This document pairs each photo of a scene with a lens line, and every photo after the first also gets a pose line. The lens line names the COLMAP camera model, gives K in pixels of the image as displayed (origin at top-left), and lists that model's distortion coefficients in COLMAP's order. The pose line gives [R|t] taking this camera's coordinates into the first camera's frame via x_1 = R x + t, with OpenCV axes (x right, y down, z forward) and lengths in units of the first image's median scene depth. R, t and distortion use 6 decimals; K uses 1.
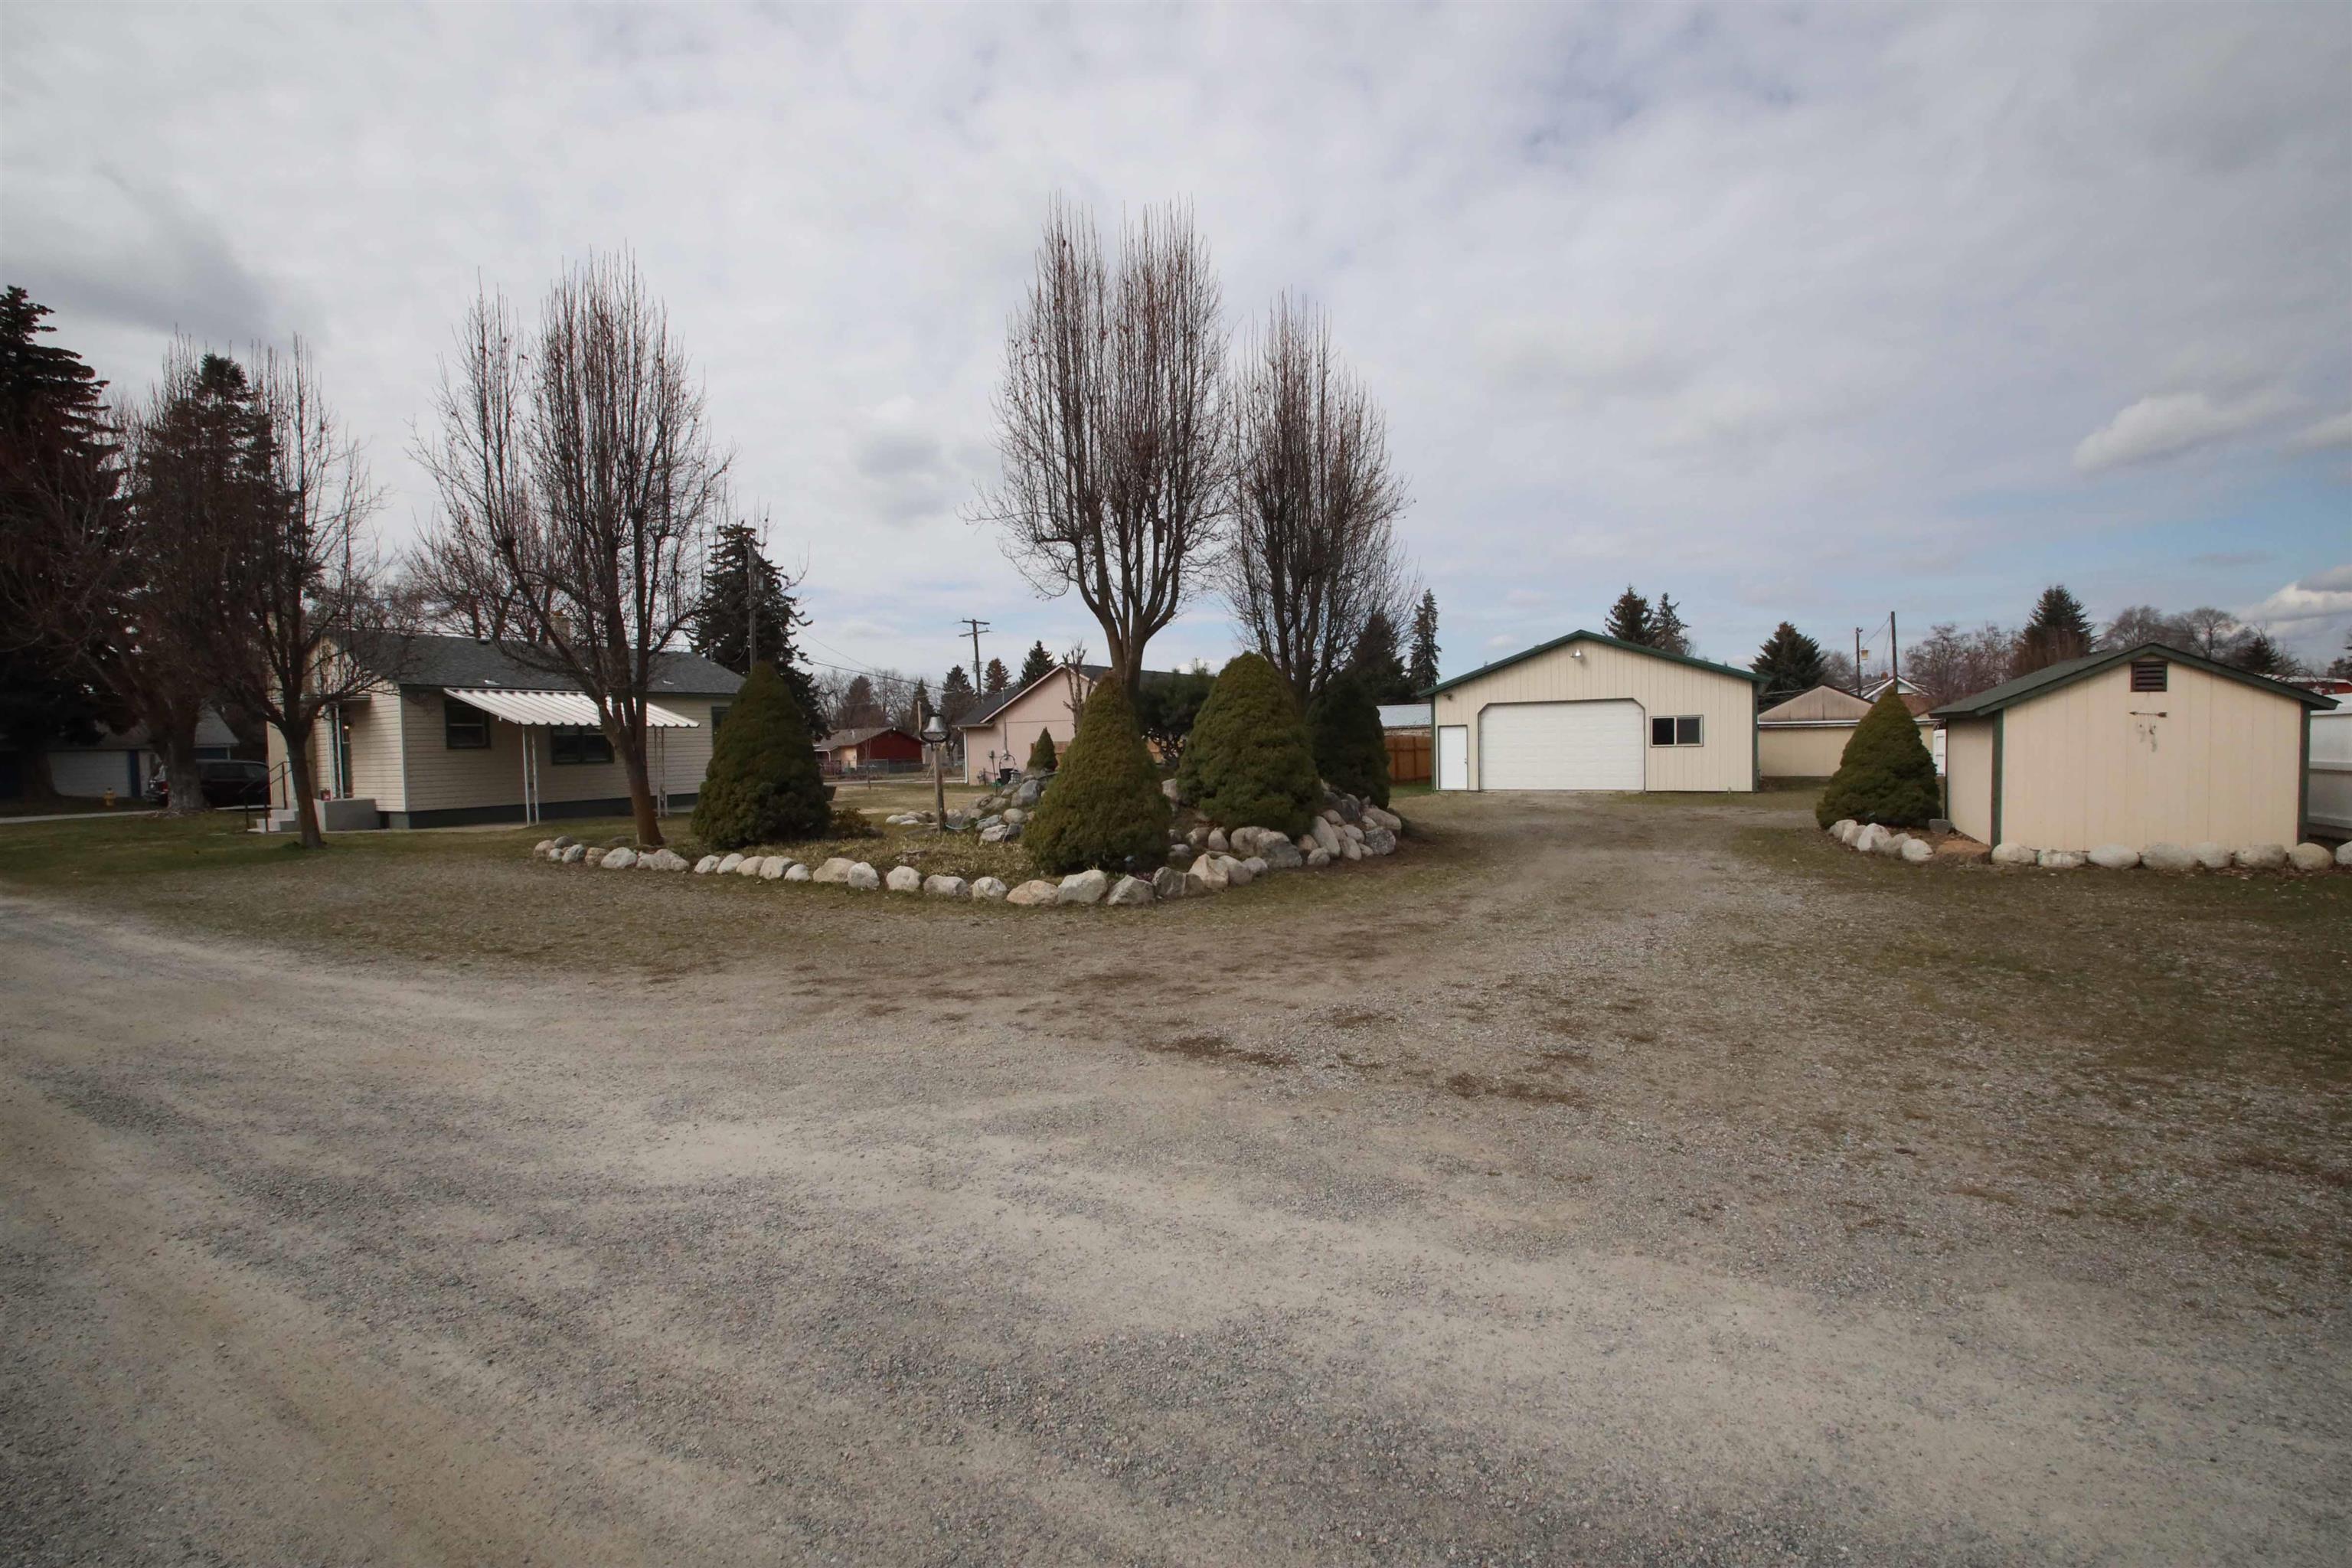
lens RADIAL K [[960.0, 0, 1181.6], [0, 960.0, 806.6], [0, 0, 1]] dist [-0.028333, -0.002116]
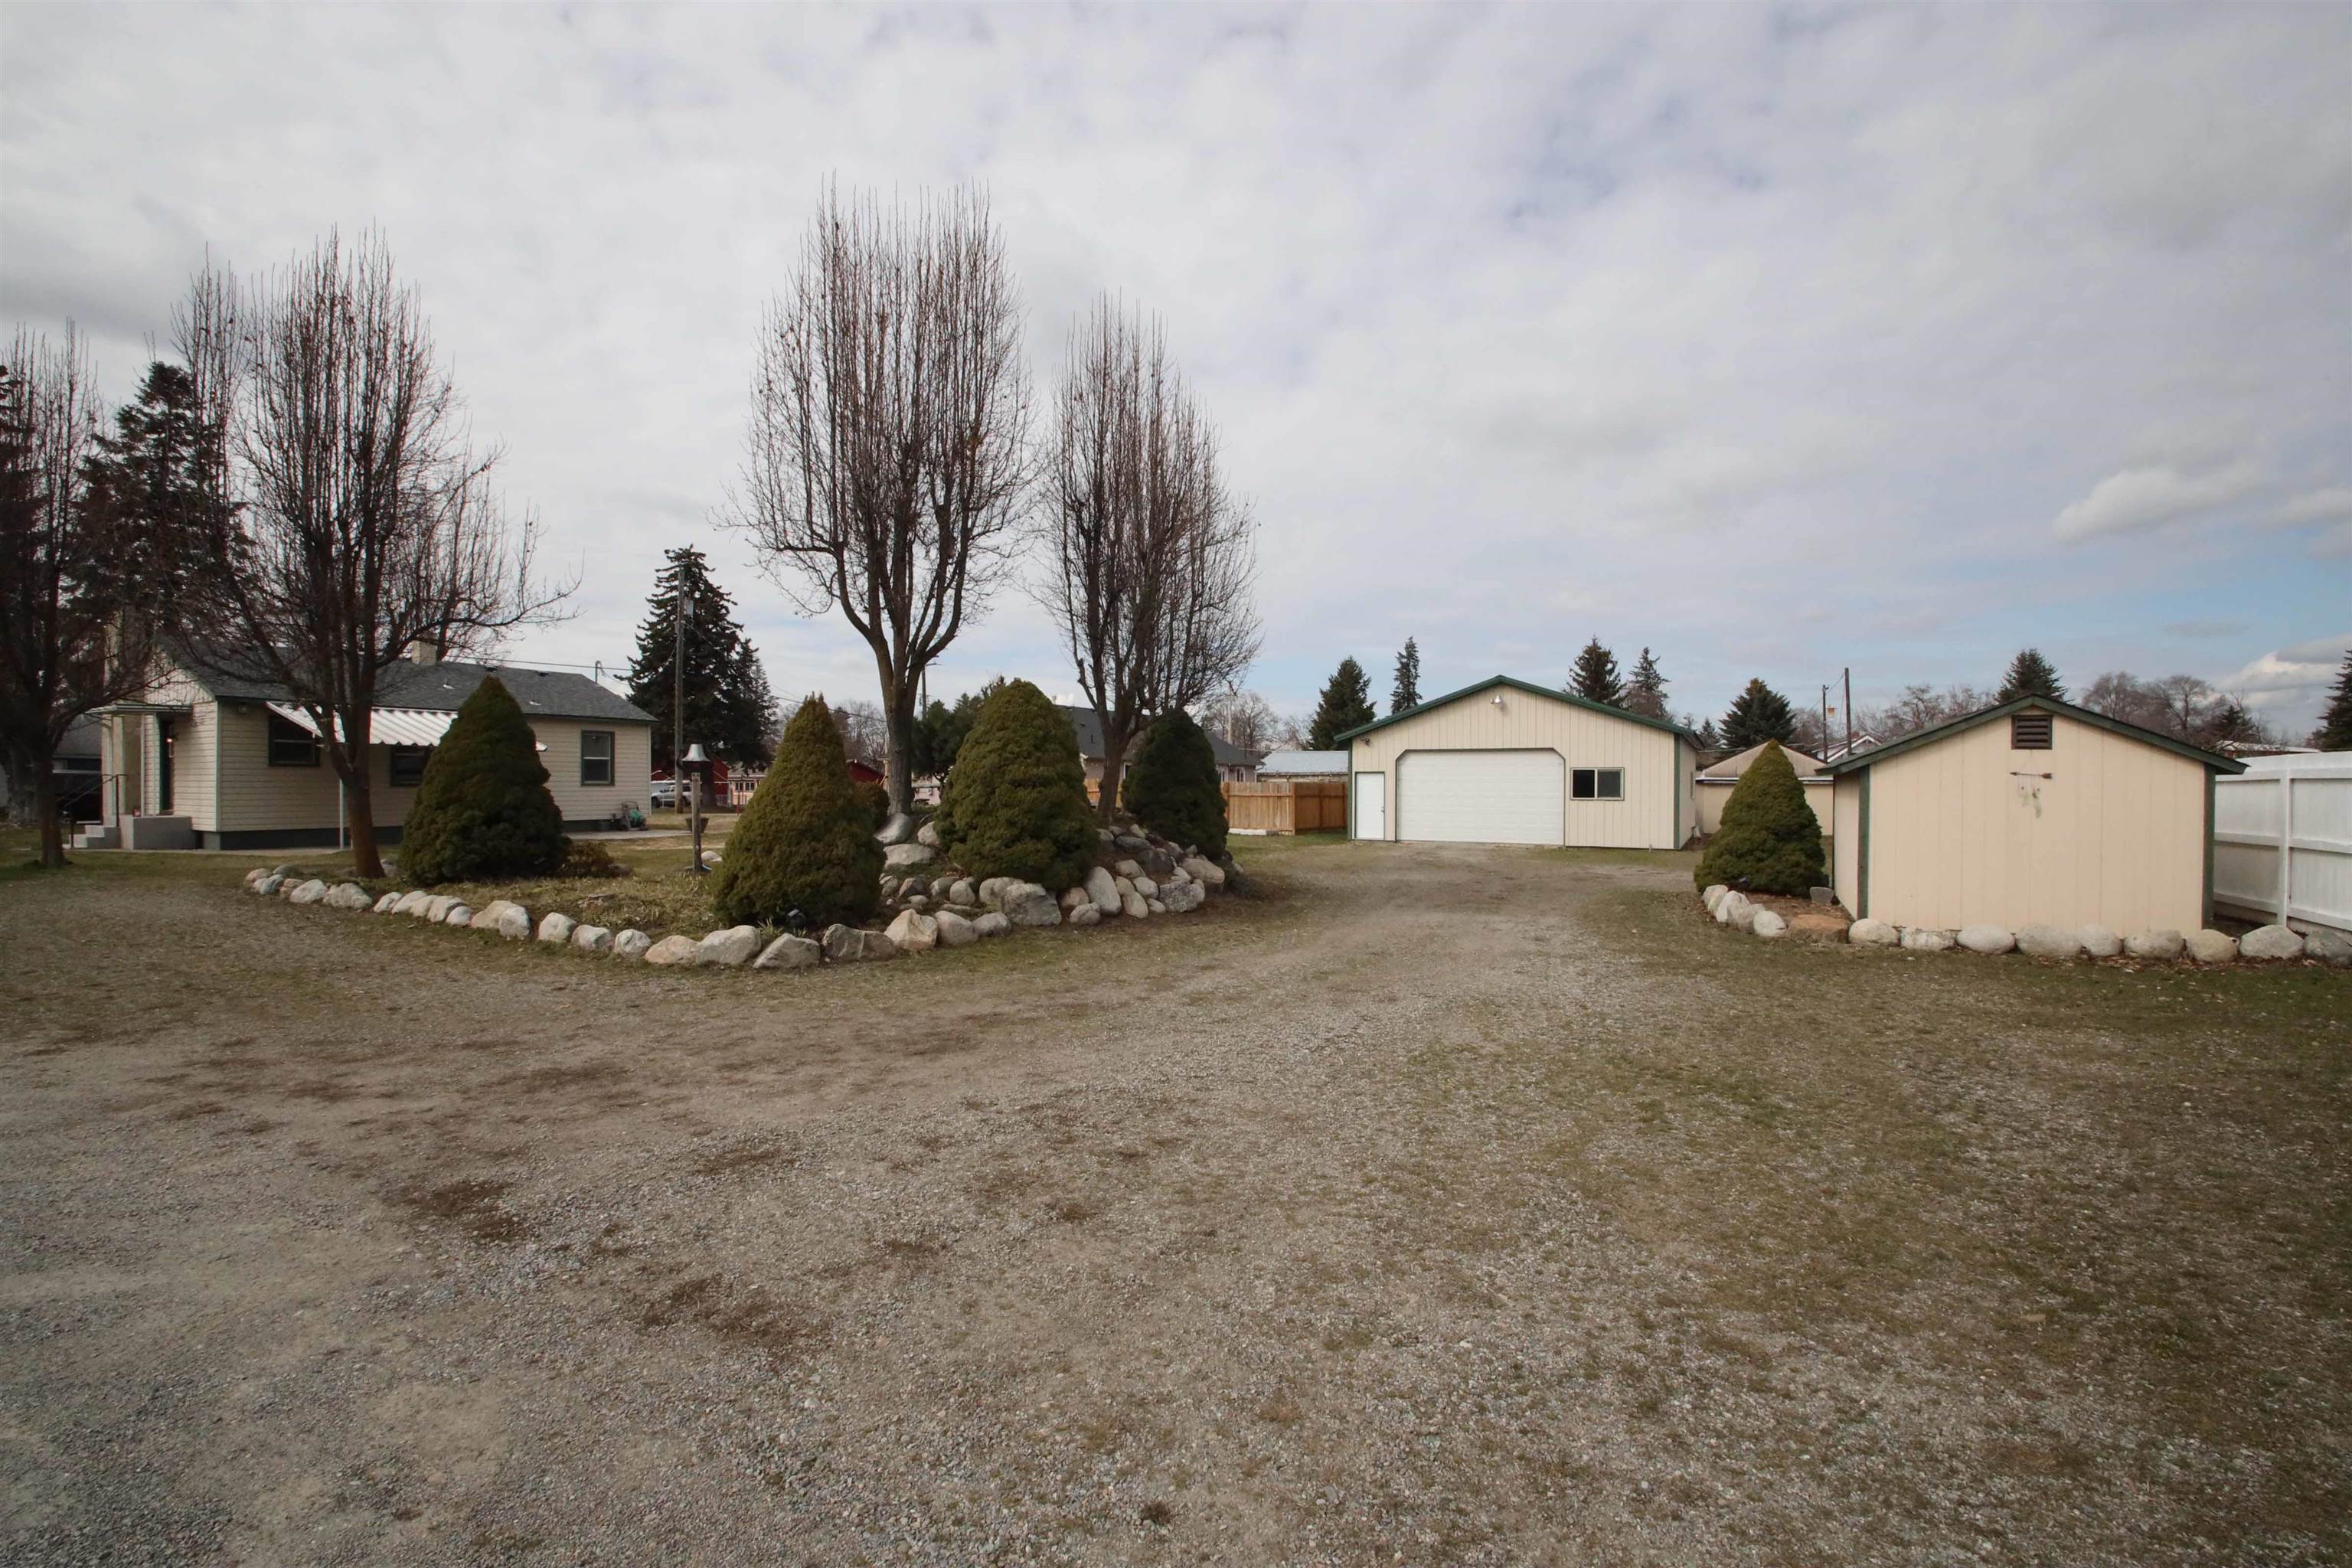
lens RADIAL K [[960.0, 0, 1197.9], [0, 960.0, 771.2], [0, 0, 1]] dist [-0.028333, -0.002116]
pose [[0.999565, 0.027610, 0.010354, 0.200502], [-0.026681, 0.996350, -0.081080, -0.007882], [-0.012555, 0.080768, 0.996654, 0.103502]]
